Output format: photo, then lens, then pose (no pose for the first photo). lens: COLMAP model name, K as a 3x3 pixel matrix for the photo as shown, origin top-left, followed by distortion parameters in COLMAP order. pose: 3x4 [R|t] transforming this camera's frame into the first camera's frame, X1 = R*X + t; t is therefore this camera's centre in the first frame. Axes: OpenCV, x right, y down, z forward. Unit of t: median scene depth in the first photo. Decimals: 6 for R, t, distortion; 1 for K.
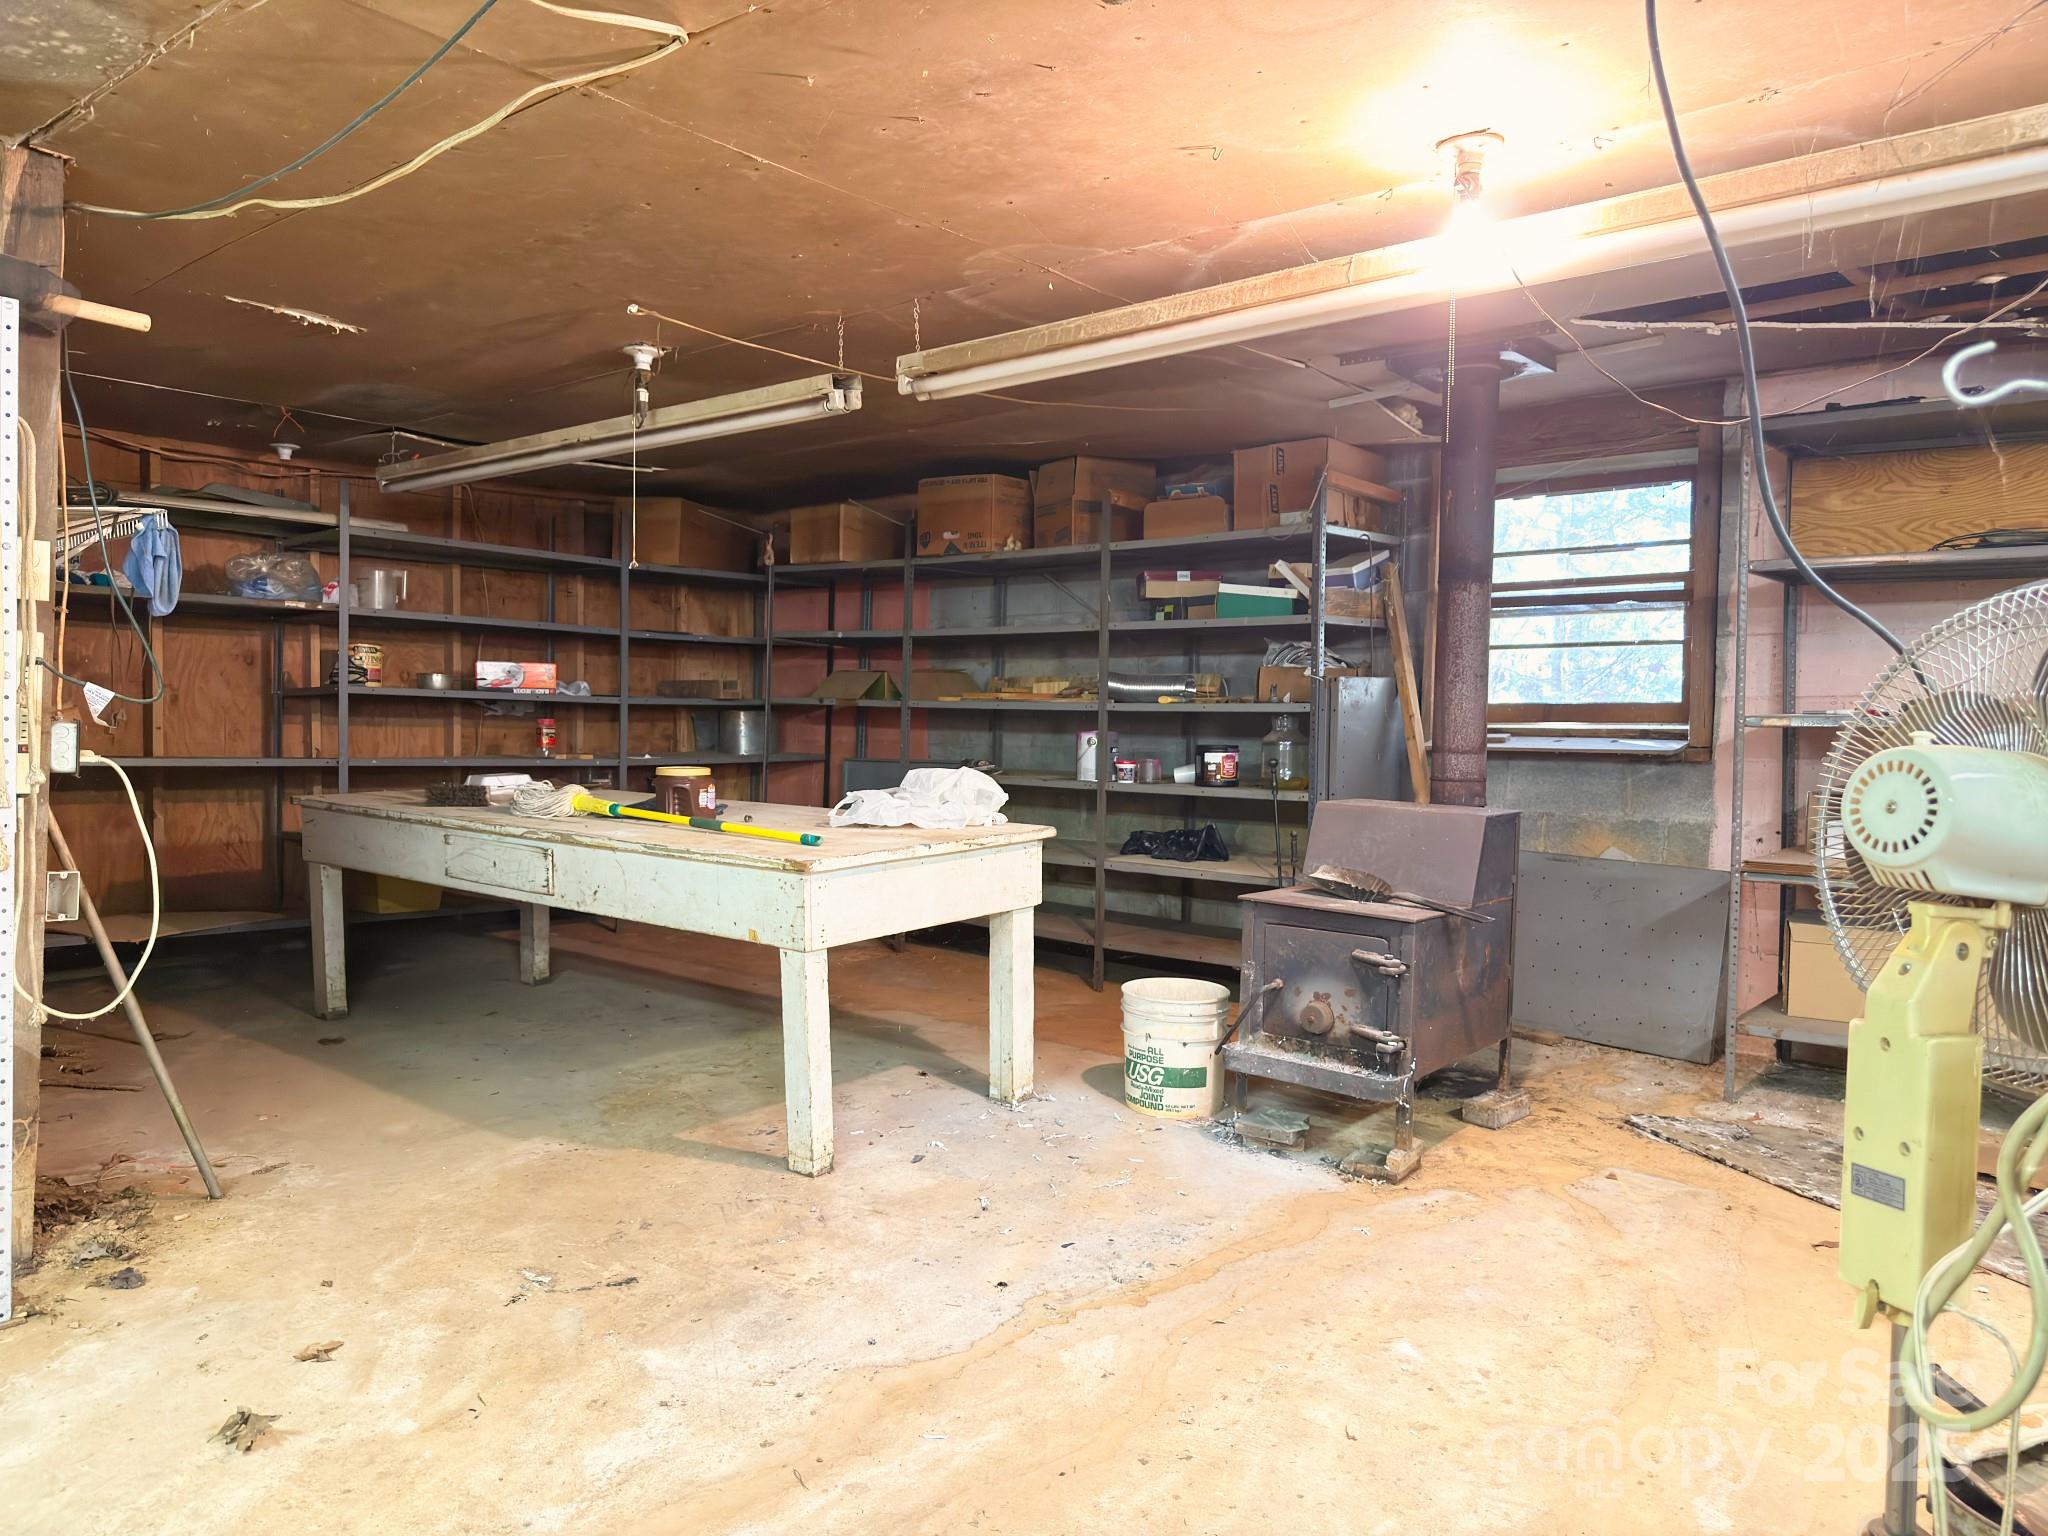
lens RADIAL K [[1425.2, 0, 1022.2], [0, 1425.2, 768.2], [0, 0, 1]] dist [0.001906, -0.002392]
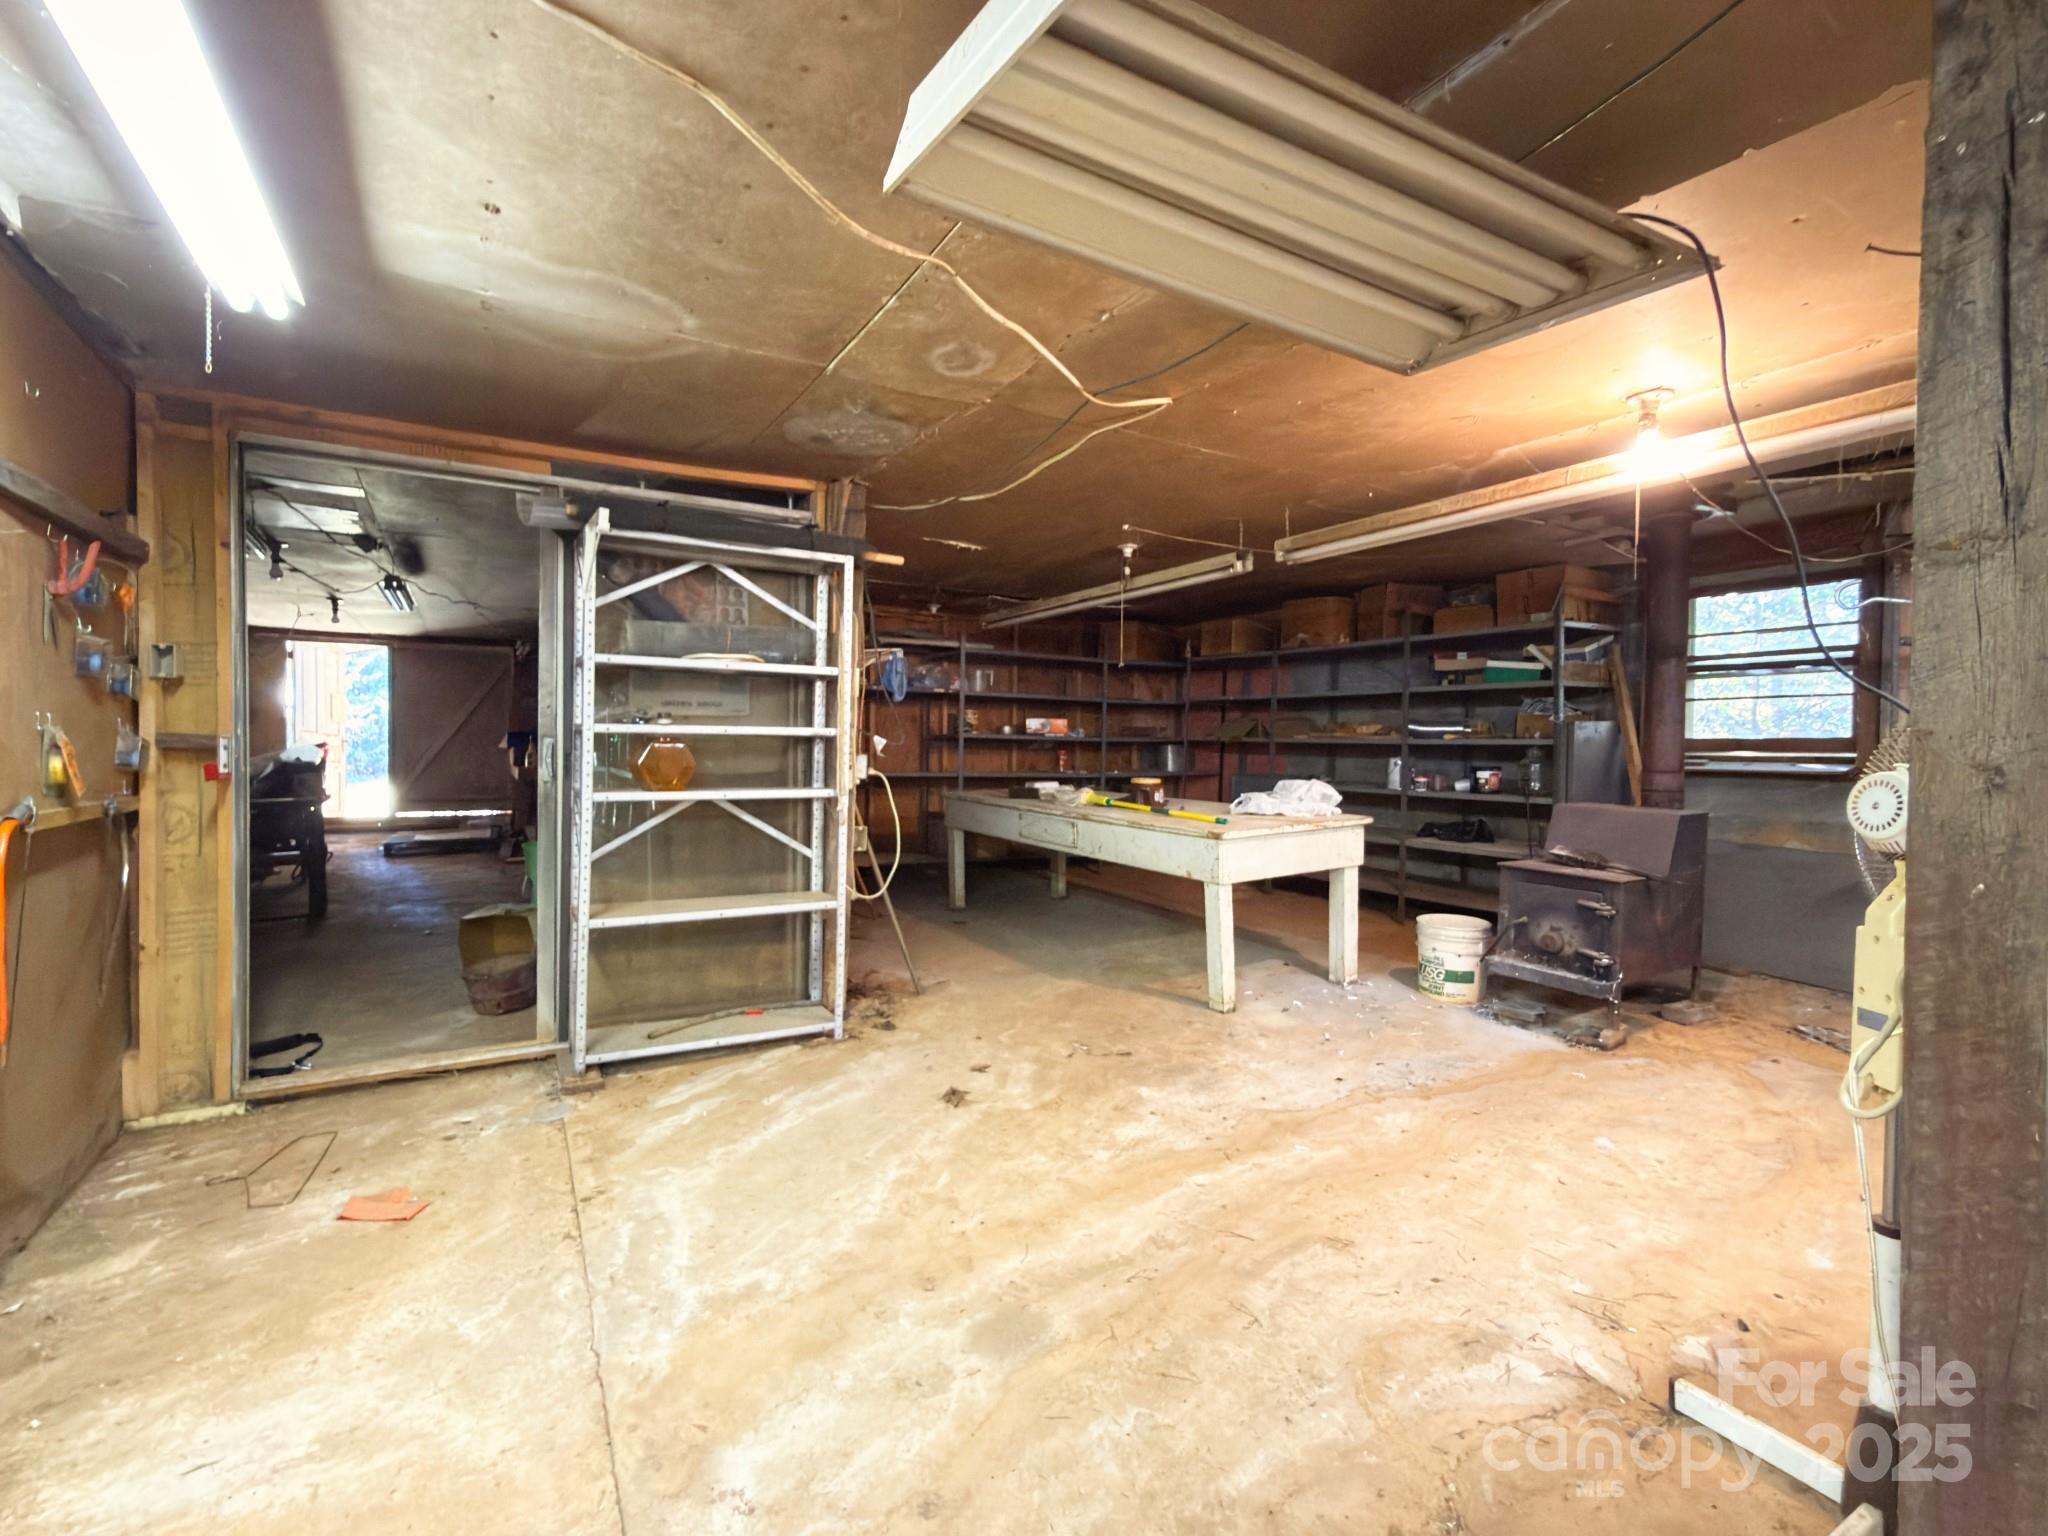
lens RADIAL K [[906.8, 0, 1026.4], [0, 906.8, 768.5], [0, 0, 1]] dist [-0.007387, 0.000491]
pose [[0.942756, 0.003550, -0.333465, -0.005233], [-0.007634, 0.999911, -0.010938, 0.000438], [0.333396, 0.012857, 0.942699, -0.119591]]
